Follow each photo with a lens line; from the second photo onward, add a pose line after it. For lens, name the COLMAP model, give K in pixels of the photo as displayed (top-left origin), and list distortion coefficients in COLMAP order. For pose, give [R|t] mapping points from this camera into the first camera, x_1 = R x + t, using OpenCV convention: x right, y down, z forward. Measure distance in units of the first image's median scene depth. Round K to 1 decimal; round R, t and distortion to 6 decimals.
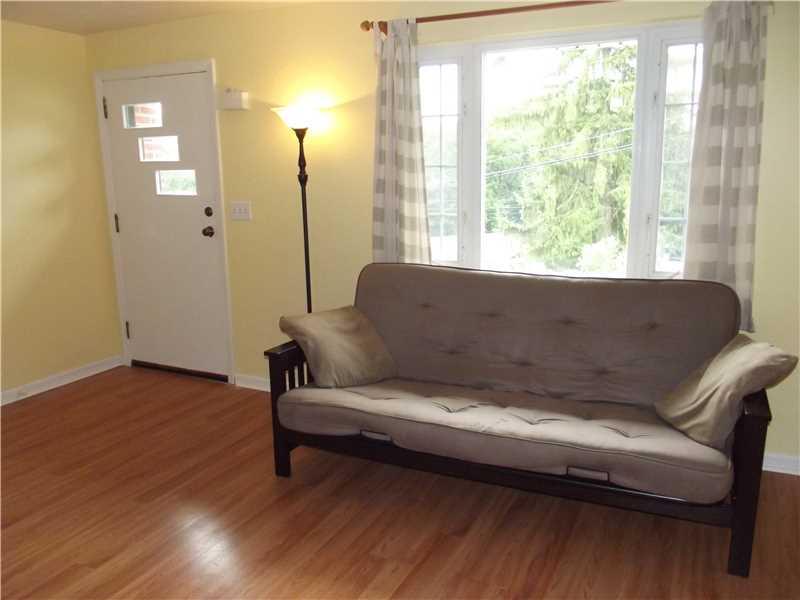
lens RADIAL K [[669.6, 0, 399.0], [0, 669.6, 321.9], [0, 0, 1]] dist [-0.048920, 0.020952]
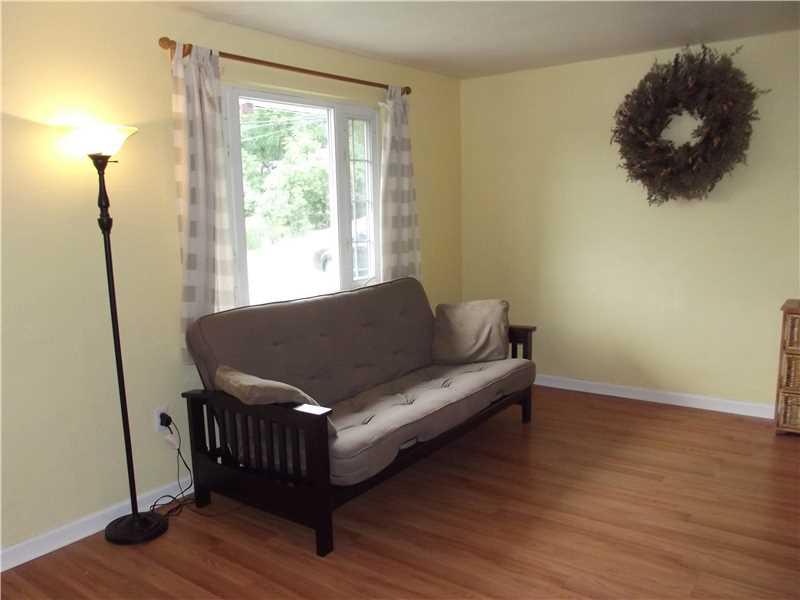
lens RADIAL K [[669.6, 0, 397.6], [0, 669.6, 320.2], [0, 0, 1]] dist [-0.048920, 0.020952]
pose [[0.166270, -0.163753, 0.972389, -0.978351], [0.243468, 0.962402, 0.120440, -0.147448], [-0.955551, 0.216720, 0.199887, 0.689819]]
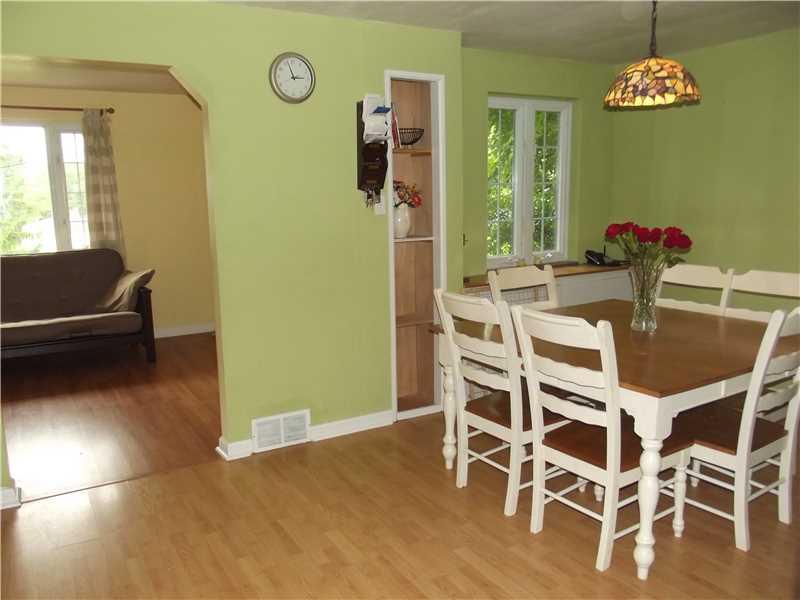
lens RADIAL K [[669.6, 0, 399.6], [0, 669.6, 305.7], [0, 0, 1]] dist [-0.048920, 0.020952]
pose [[0.526525, -0.120272, 0.841609, -0.745675], [0.193140, 0.980980, 0.019357, 0.231930], [-0.827930, 0.152357, 0.539740, -0.784862]]
